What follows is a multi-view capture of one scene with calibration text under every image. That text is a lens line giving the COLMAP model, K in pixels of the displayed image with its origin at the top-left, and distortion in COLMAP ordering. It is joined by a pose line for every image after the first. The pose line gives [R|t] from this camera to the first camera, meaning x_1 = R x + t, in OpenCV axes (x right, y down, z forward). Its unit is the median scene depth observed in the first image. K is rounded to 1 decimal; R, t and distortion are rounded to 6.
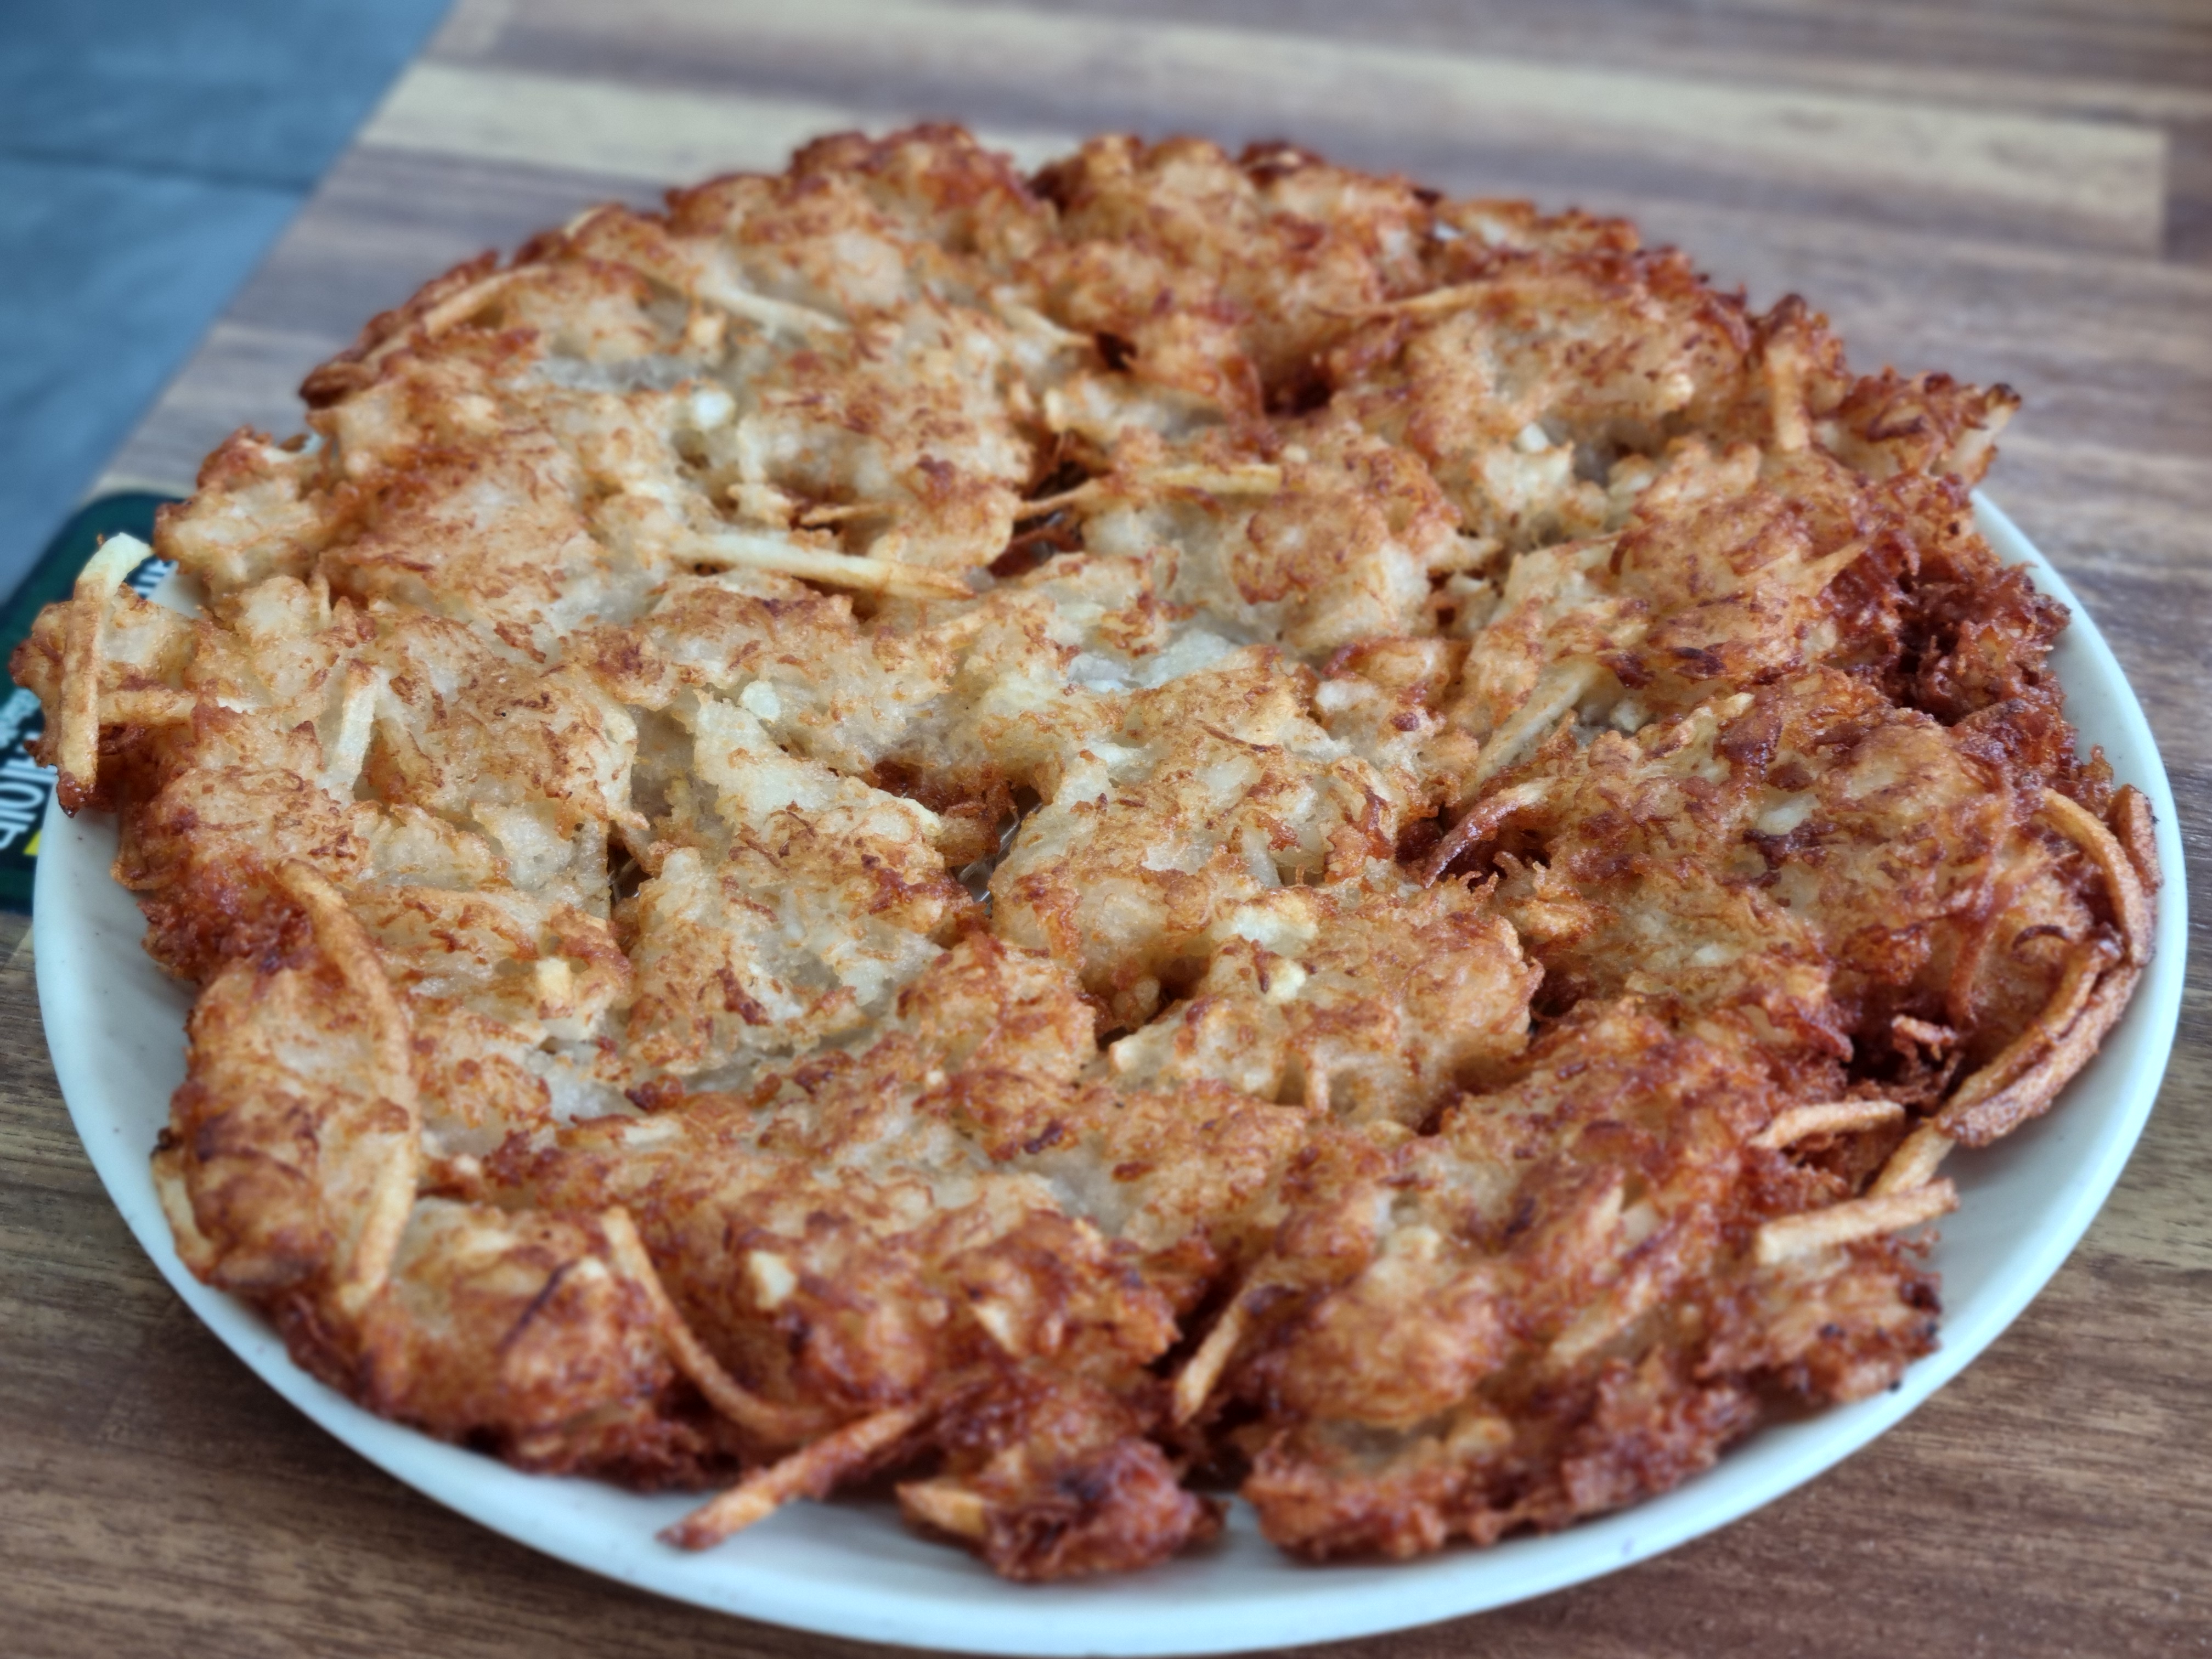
lens RADIAL K [[2813.6, 0, 1106.0], [0, 2813.6, 829.5], [0, 0, 1]] dist [0.002293, -0.011141]
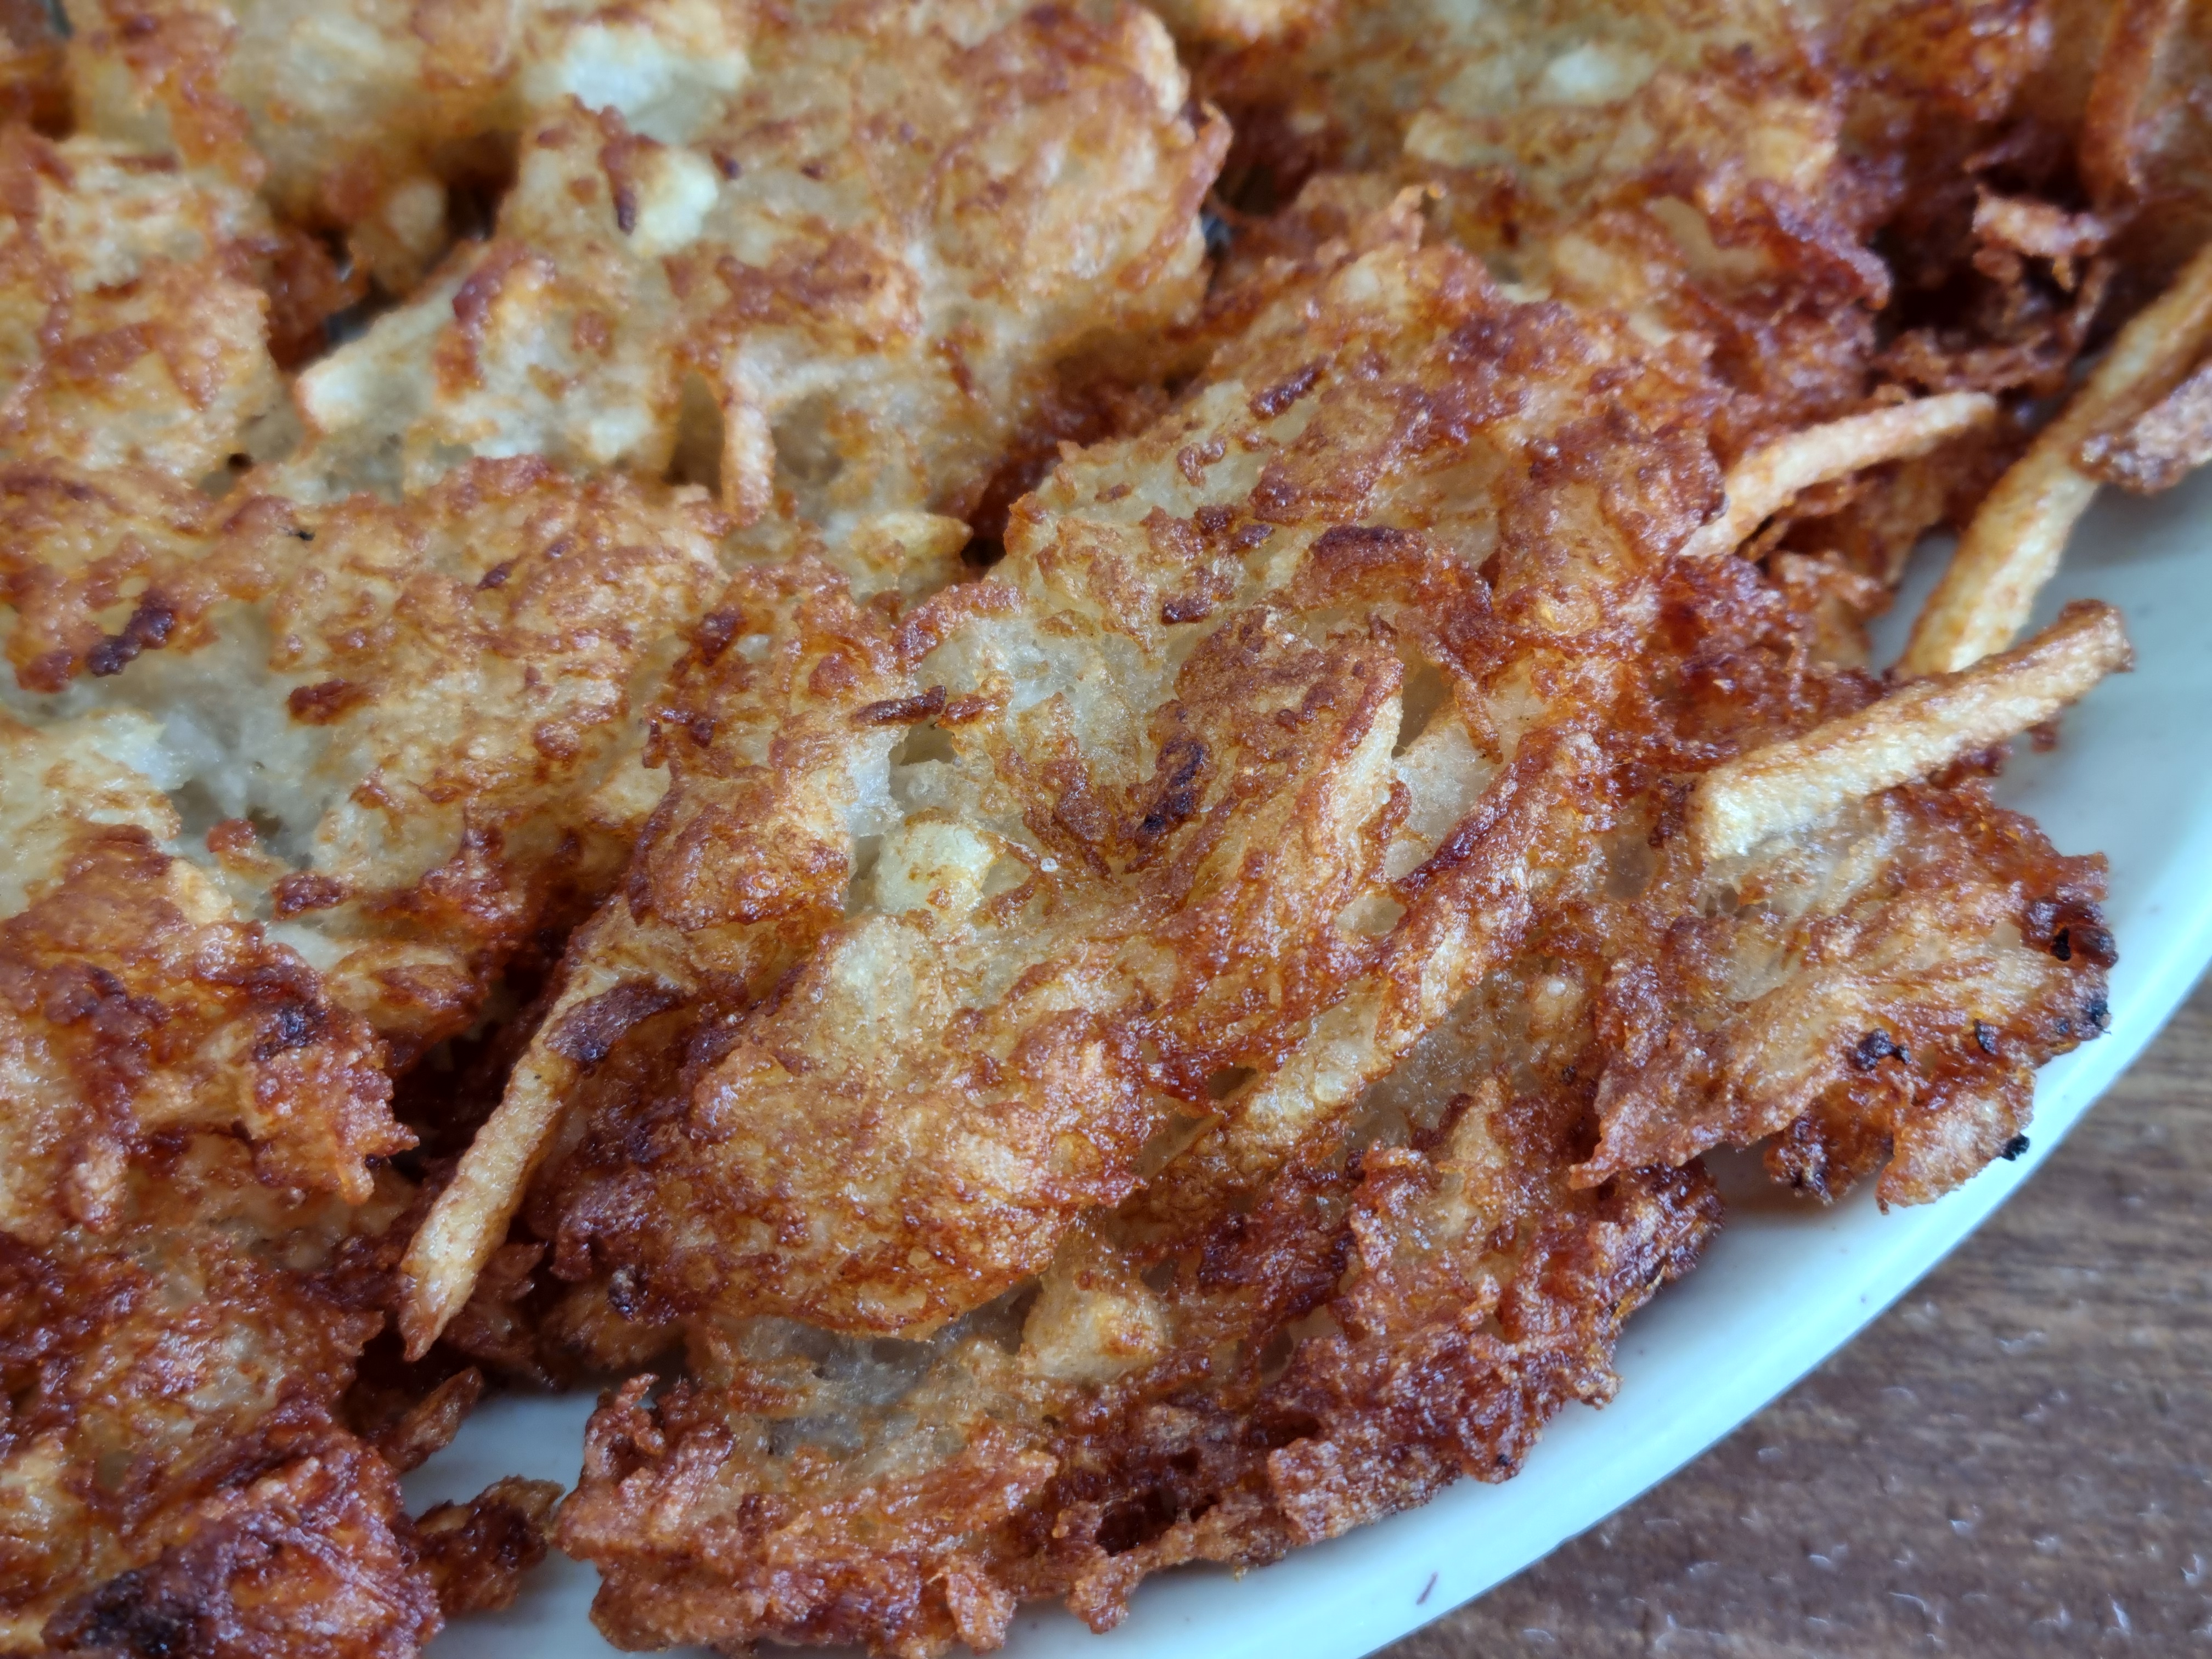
lens RADIAL K [[3605.8, 0, 1106.0], [0, 3605.8, 829.5], [0, 0, 1]] dist [-0.022420, -0.035840]
pose [[0.993966, -0.088450, 0.064877, 0.091126], [0.063098, 0.944831, 0.321423, -0.035385], [-0.089727, -0.315390, 0.944711, 0.424850]]
